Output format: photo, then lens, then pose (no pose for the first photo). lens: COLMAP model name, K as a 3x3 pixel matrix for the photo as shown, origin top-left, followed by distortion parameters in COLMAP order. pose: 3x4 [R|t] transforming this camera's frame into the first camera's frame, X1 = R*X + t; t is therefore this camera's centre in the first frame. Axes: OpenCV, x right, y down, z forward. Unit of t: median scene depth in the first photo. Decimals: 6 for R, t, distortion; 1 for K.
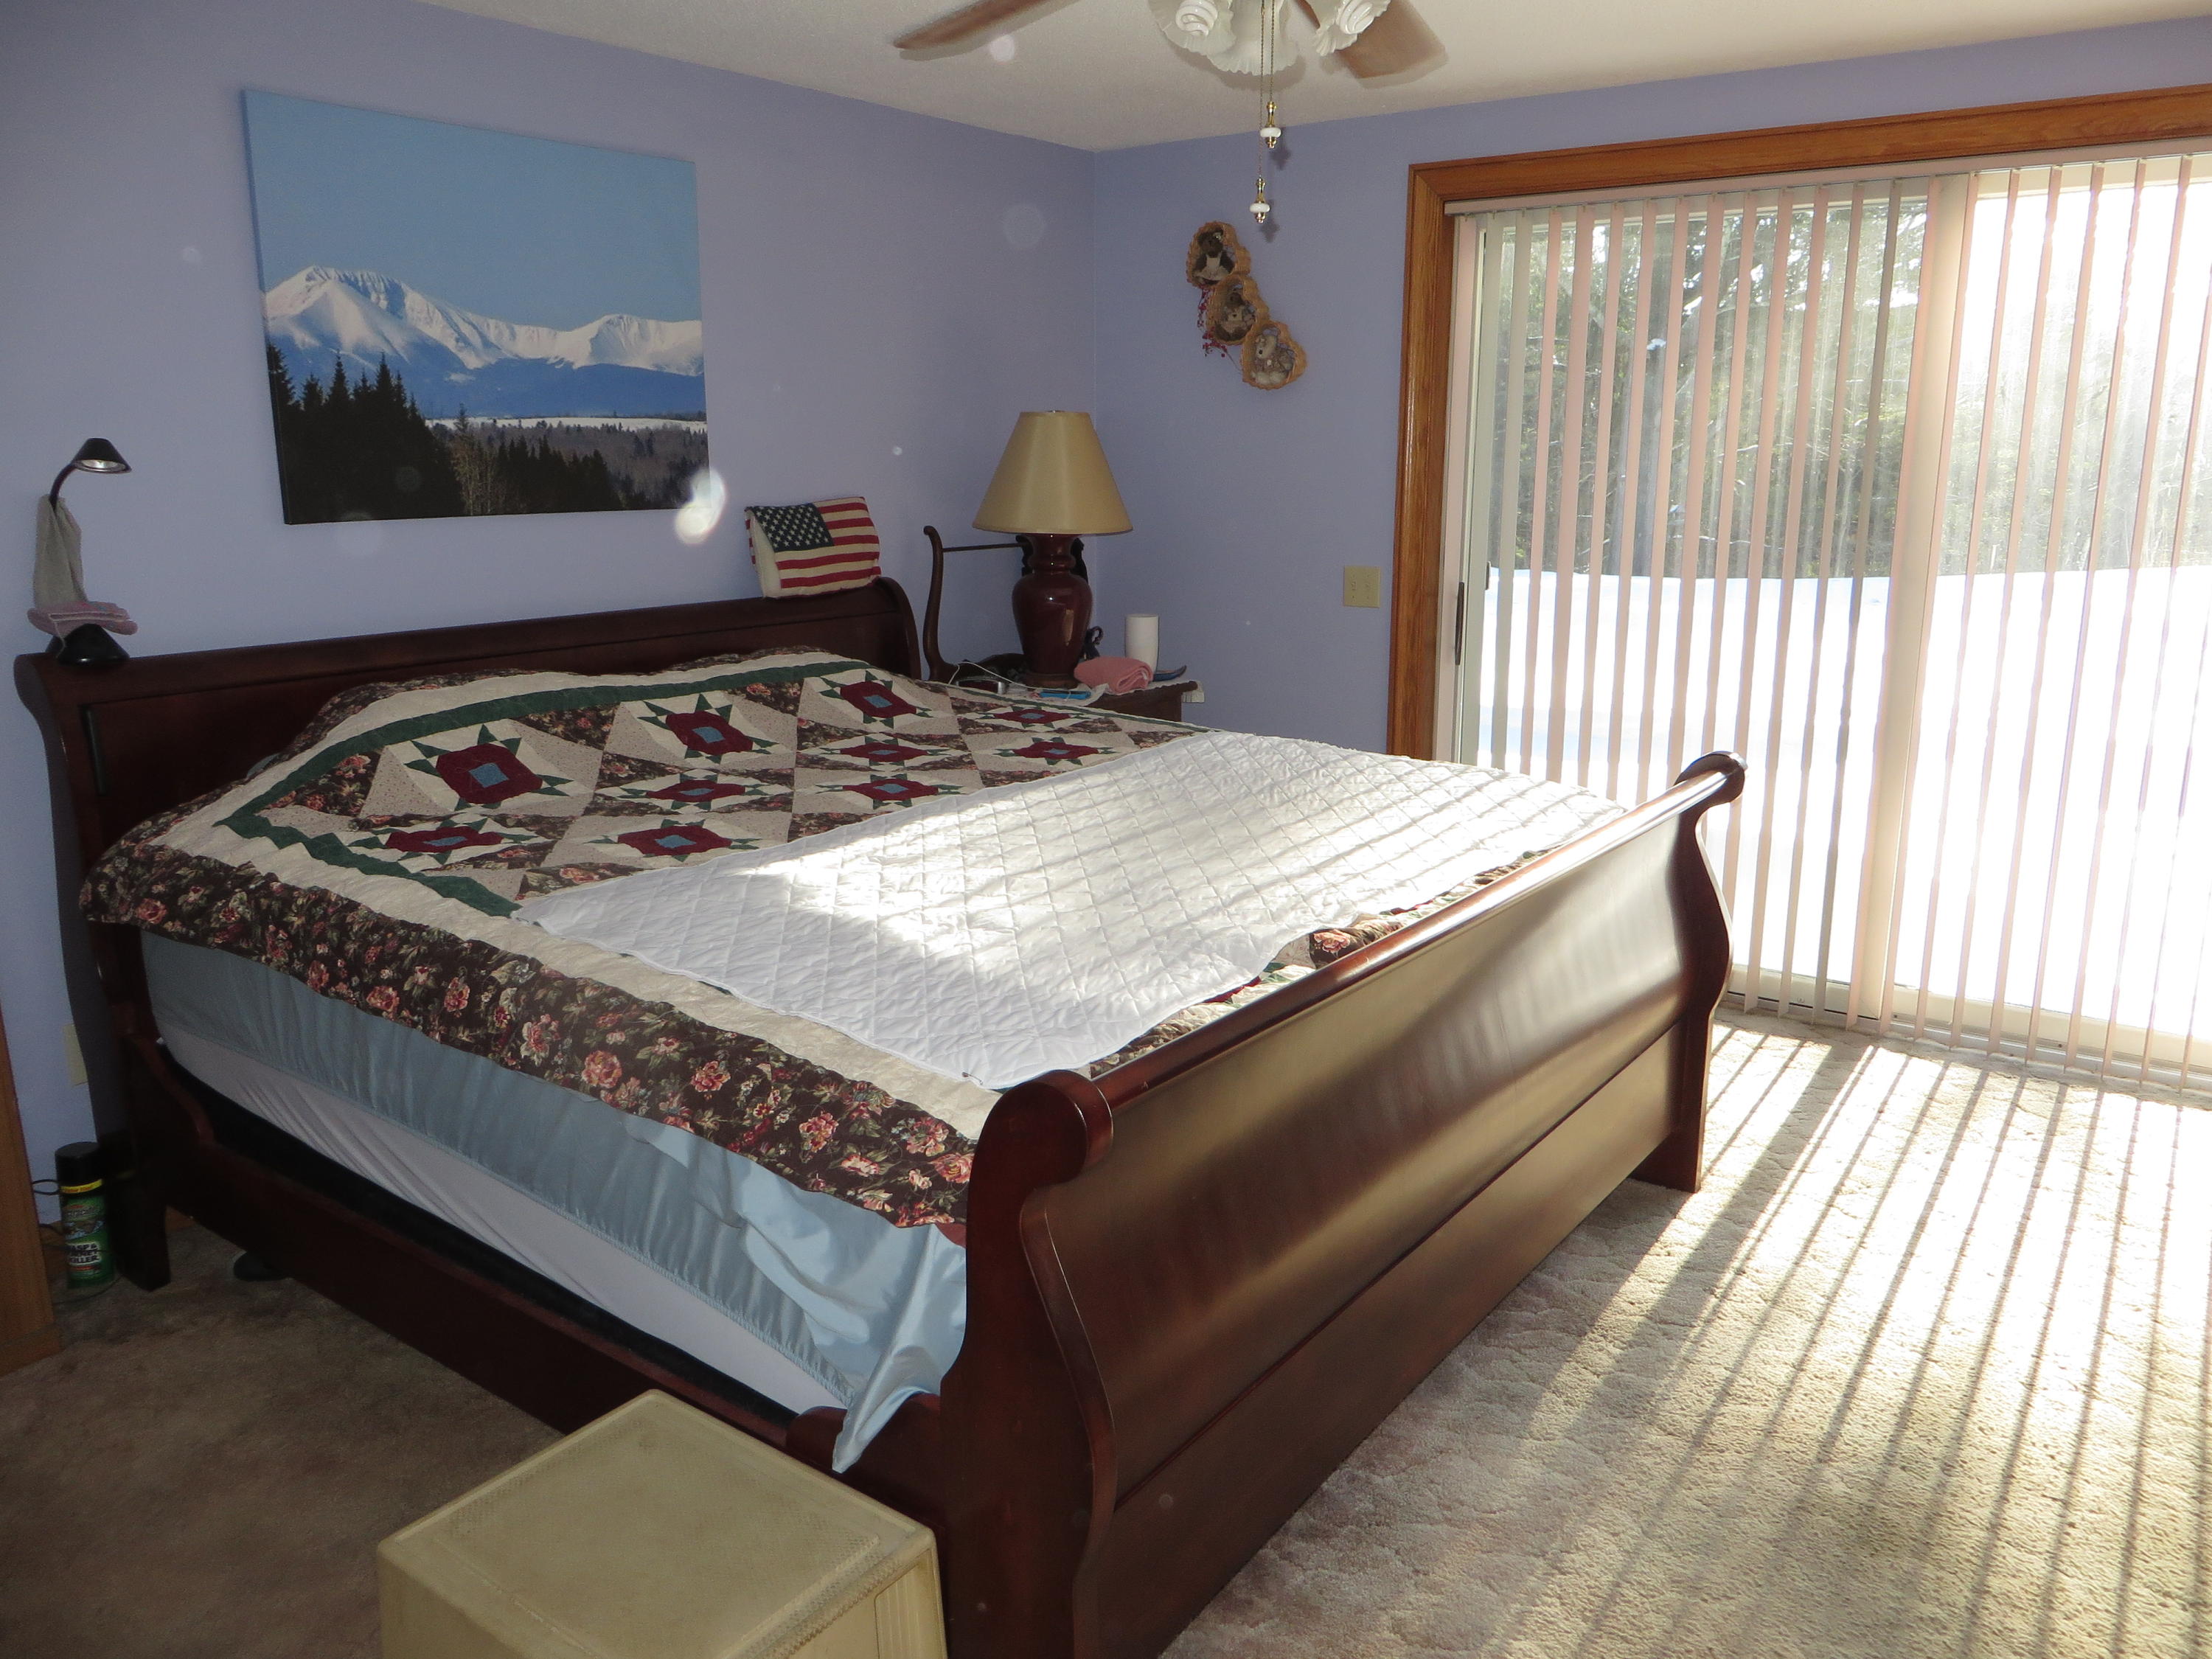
lens RADIAL K [[1676.9, 0, 1112.0], [0, 1676.9, 823.3], [0, 0, 1]] dist [-0.001033, -0.011258]
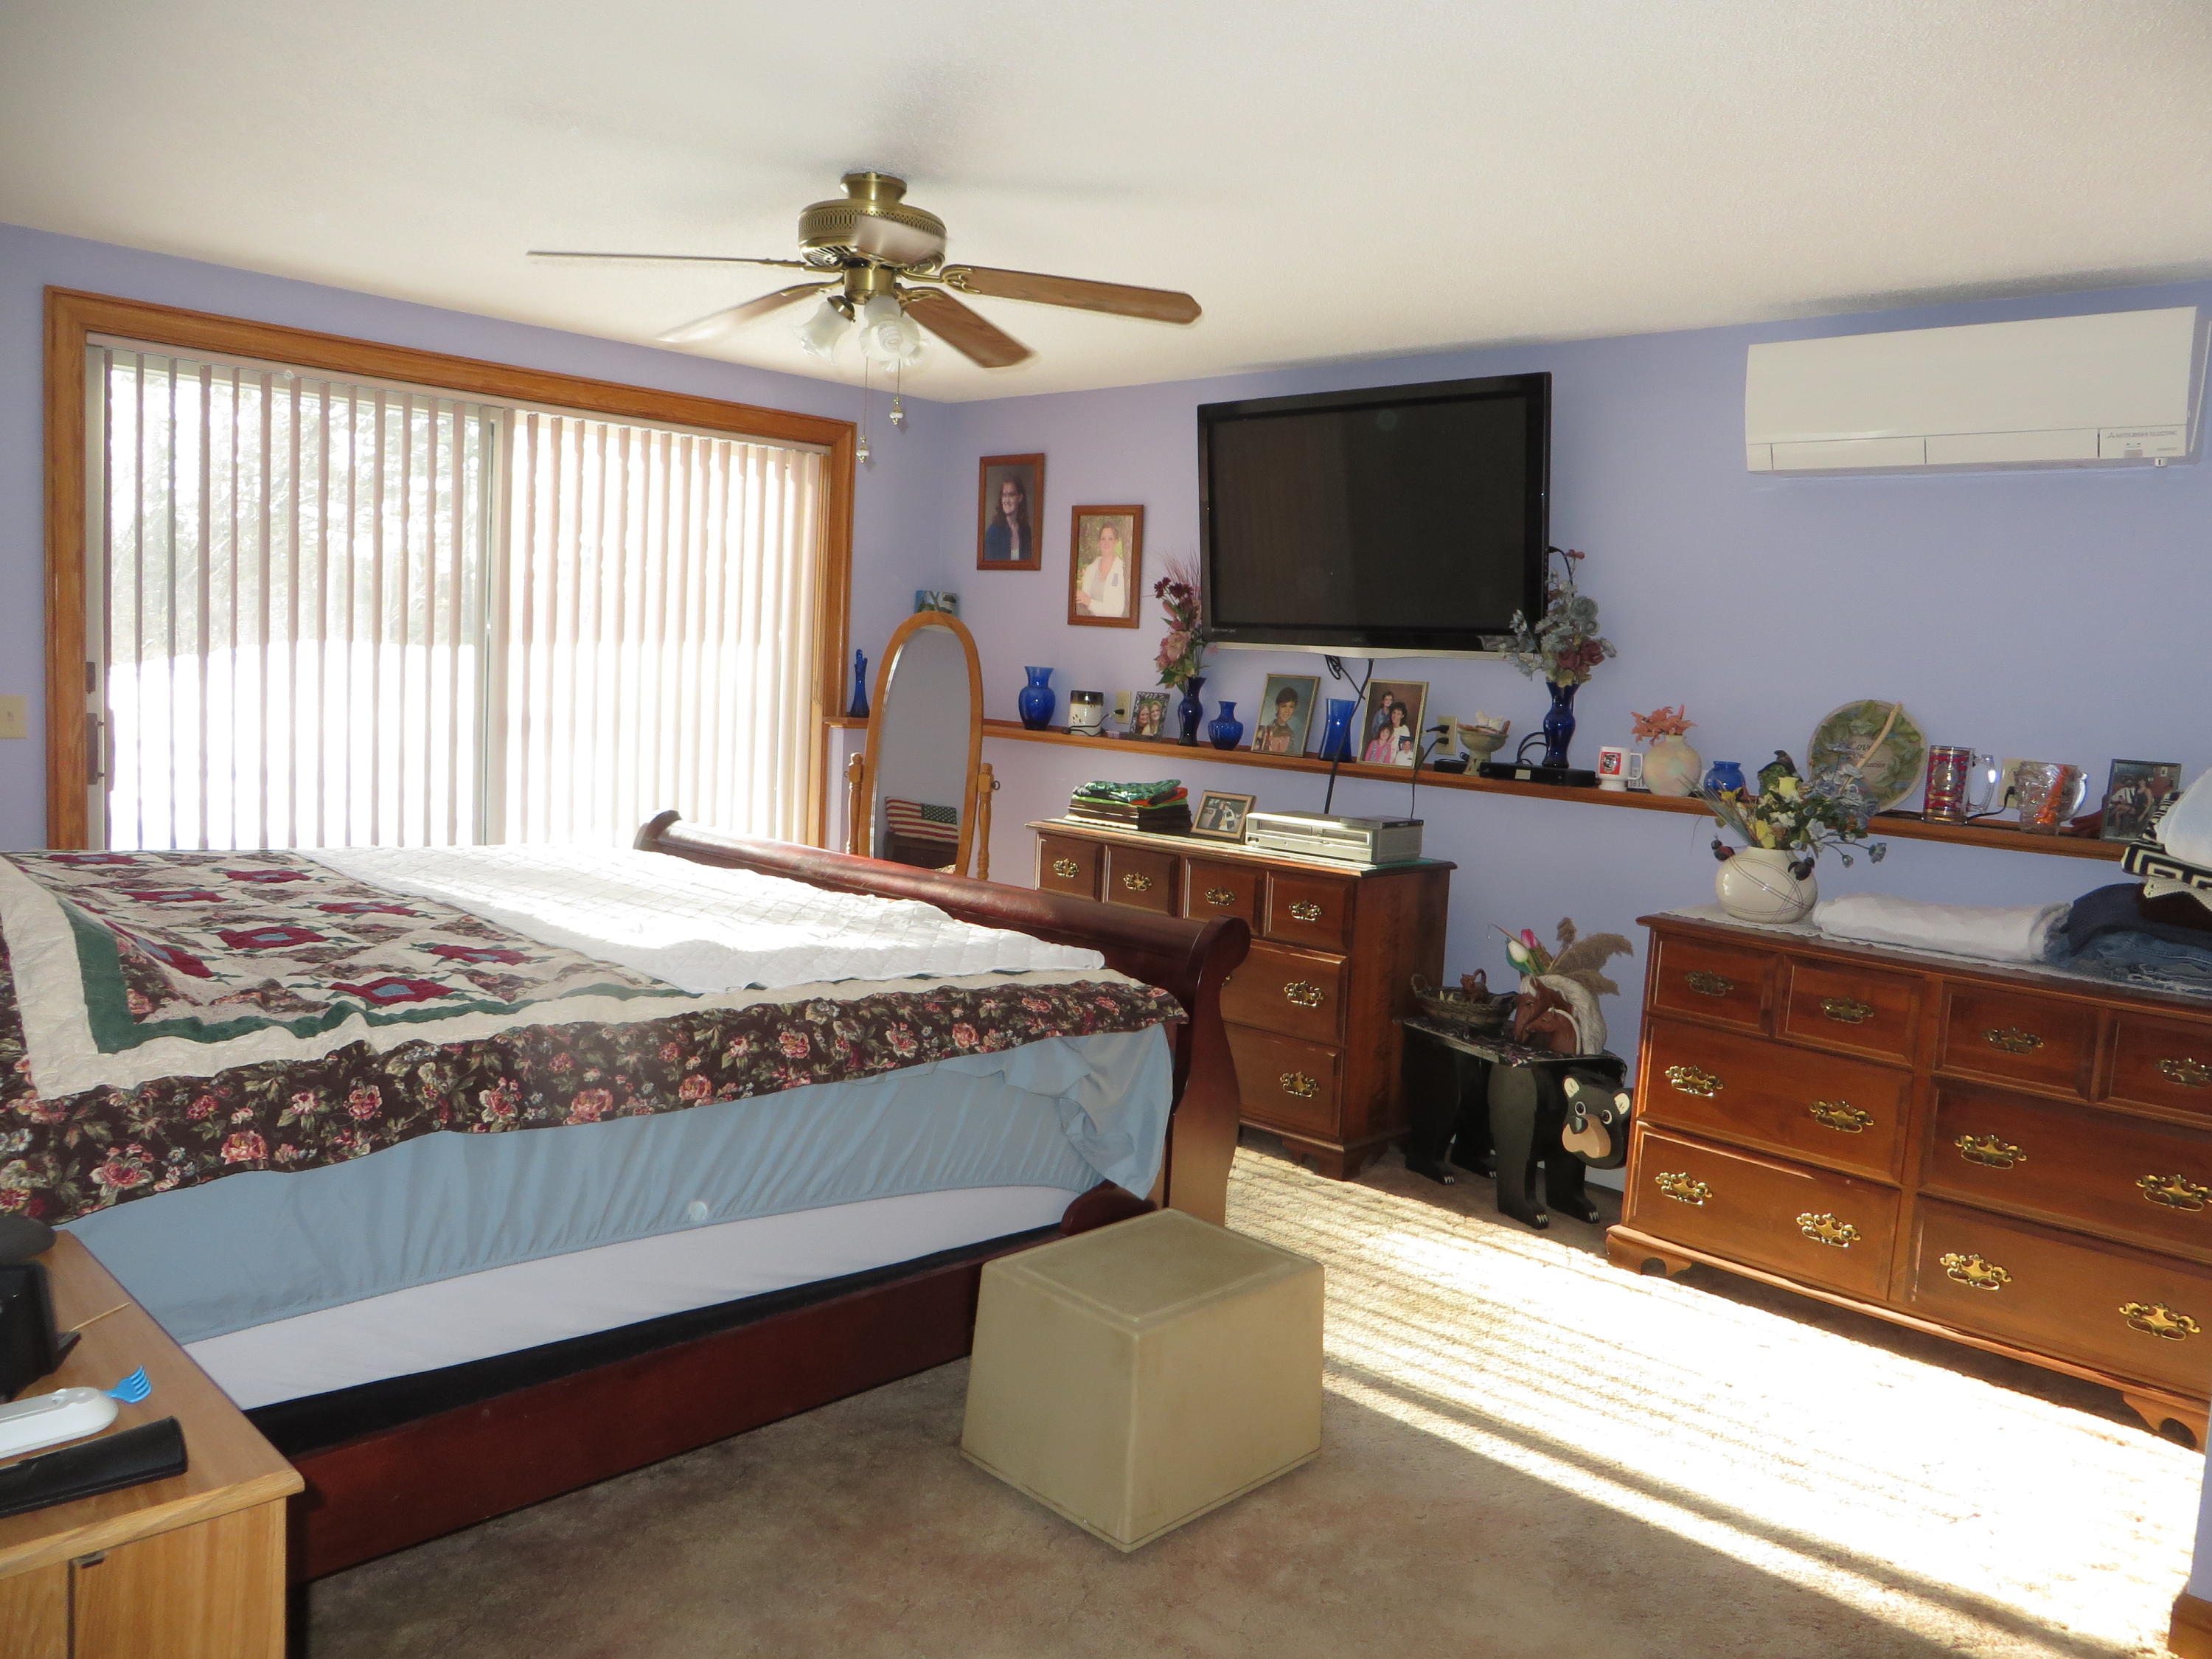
lens RADIAL K [[1651.0, 0, 1099.2], [0, 1651.0, 818.7], [0, 0, 1]] dist [-0.011886, -0.004522]
pose [[0.141457, -0.090619, 0.985788, -1.397599], [0.168621, 0.983455, 0.066208, -0.084880], [-0.975478, 0.156859, 0.154396, 0.575378]]
